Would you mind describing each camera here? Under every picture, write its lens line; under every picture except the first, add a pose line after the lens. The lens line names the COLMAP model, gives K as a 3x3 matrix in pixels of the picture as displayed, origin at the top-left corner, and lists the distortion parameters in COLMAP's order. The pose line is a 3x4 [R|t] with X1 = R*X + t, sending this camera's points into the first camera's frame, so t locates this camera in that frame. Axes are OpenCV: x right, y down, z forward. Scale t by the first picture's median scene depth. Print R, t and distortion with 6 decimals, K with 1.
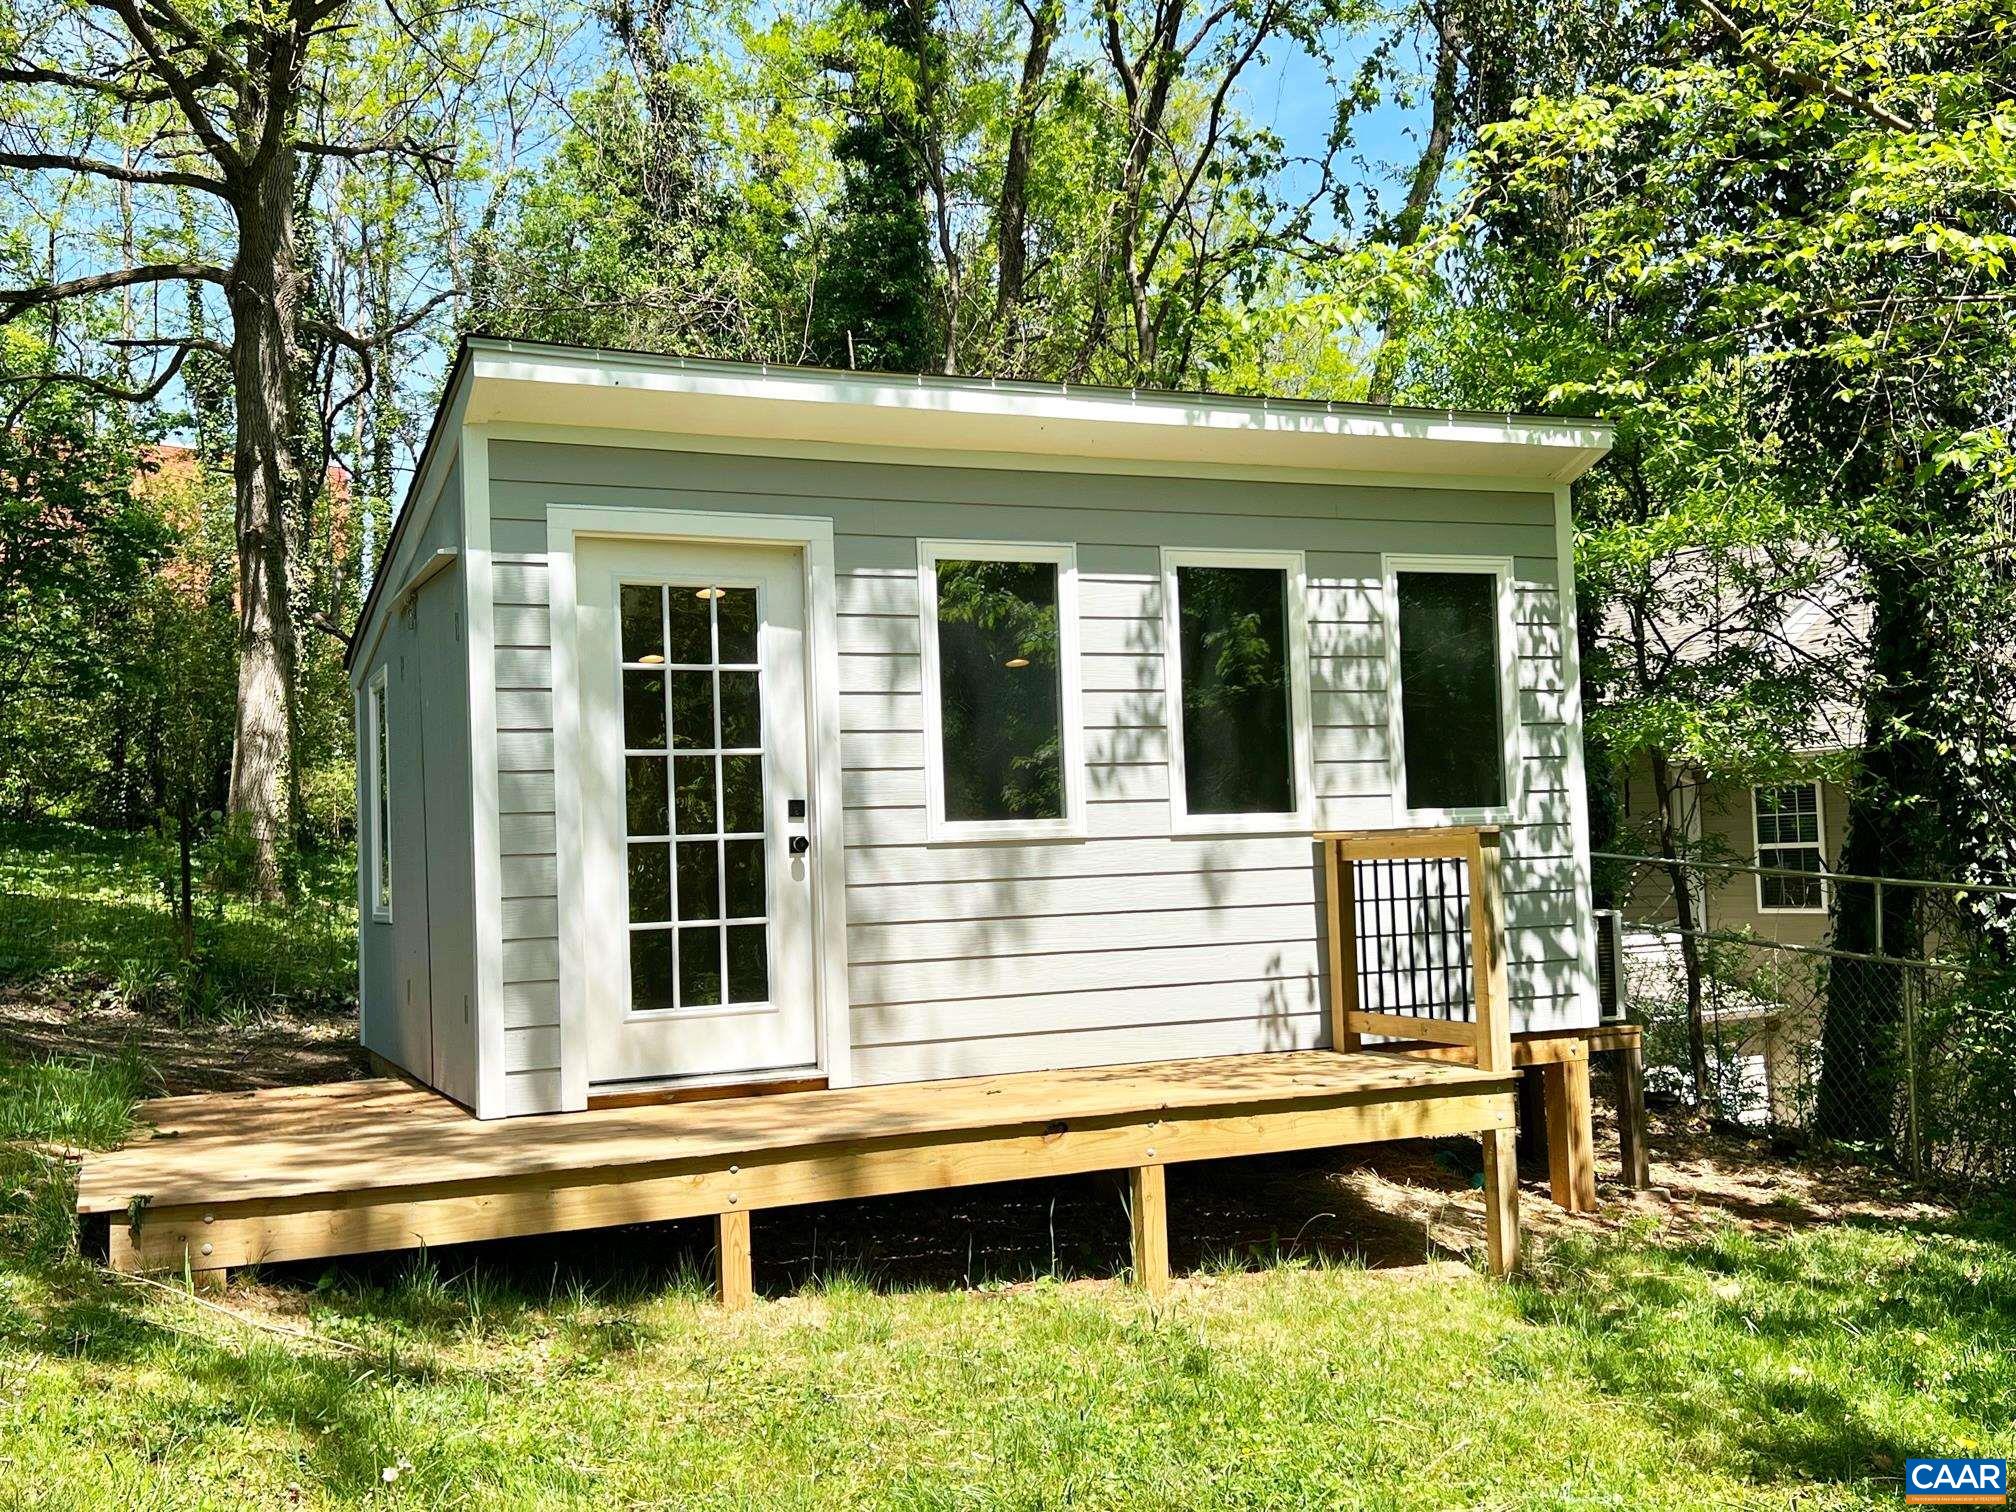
lens RADIAL K [[1992.3, 0, 1001.0], [0, 1992.3, 771.3], [0, 0, 1]] dist [0.088876, 0.000000]
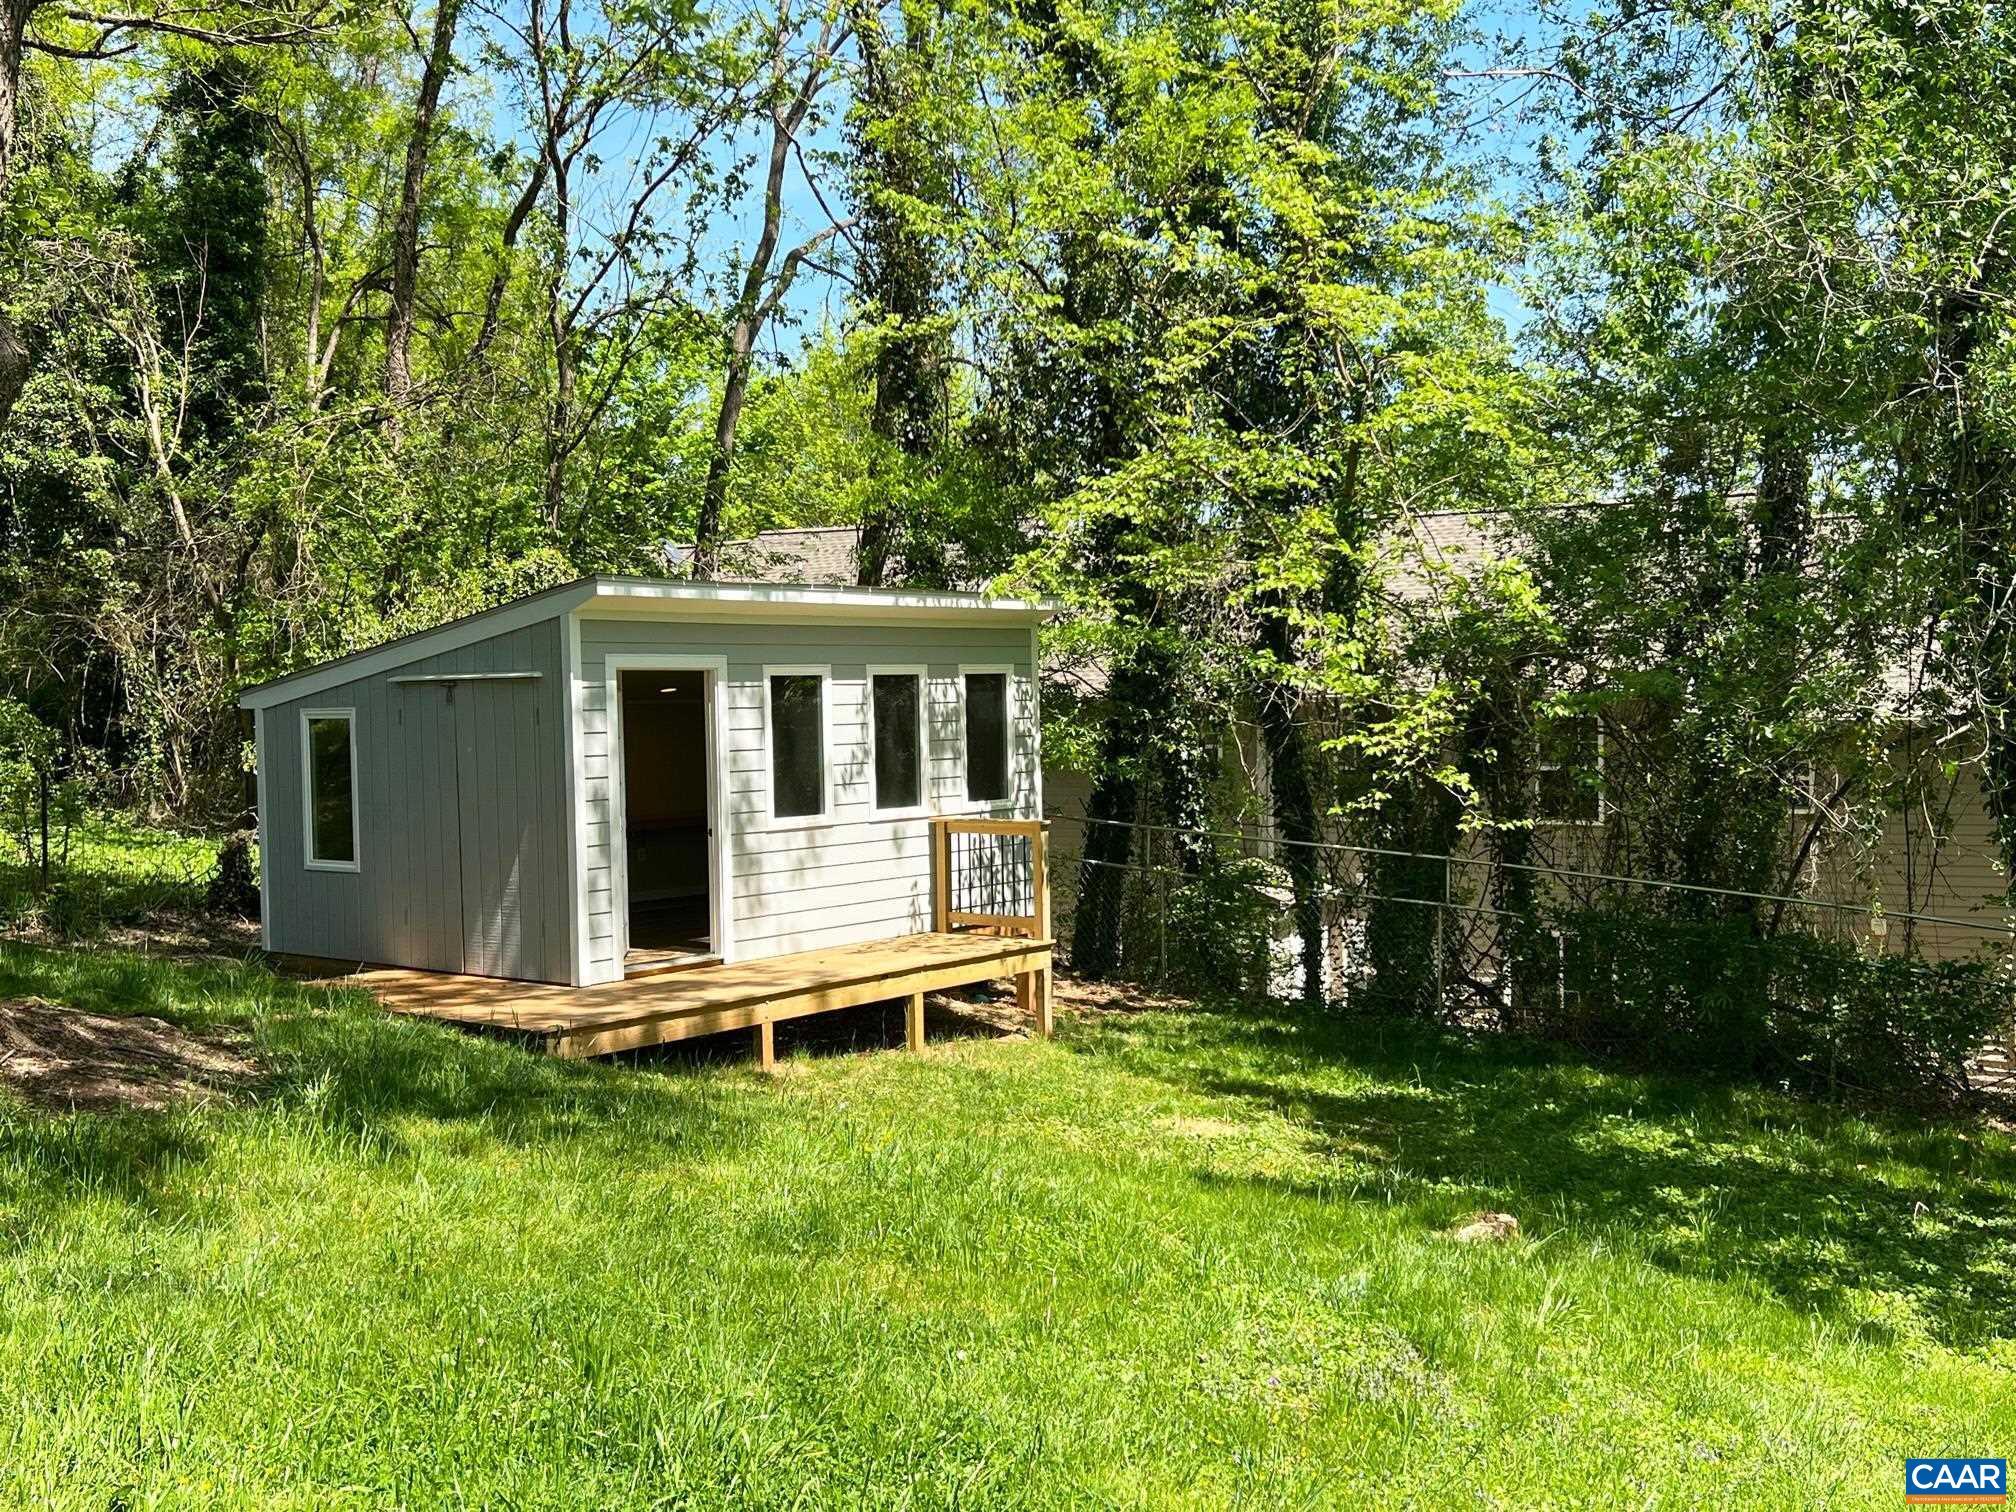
lens RADIAL K [[2110.3, 0, 1024.2], [0, 2110.3, 754.5], [0, 0, 1]] dist [0.096404, 0.000000]
pose [[0.884399, 0.003257, 0.466721, -0.680687], [-0.032333, 0.998001, 0.054305, -0.135514], [-0.465611, -0.063118, 0.882736, -0.767291]]
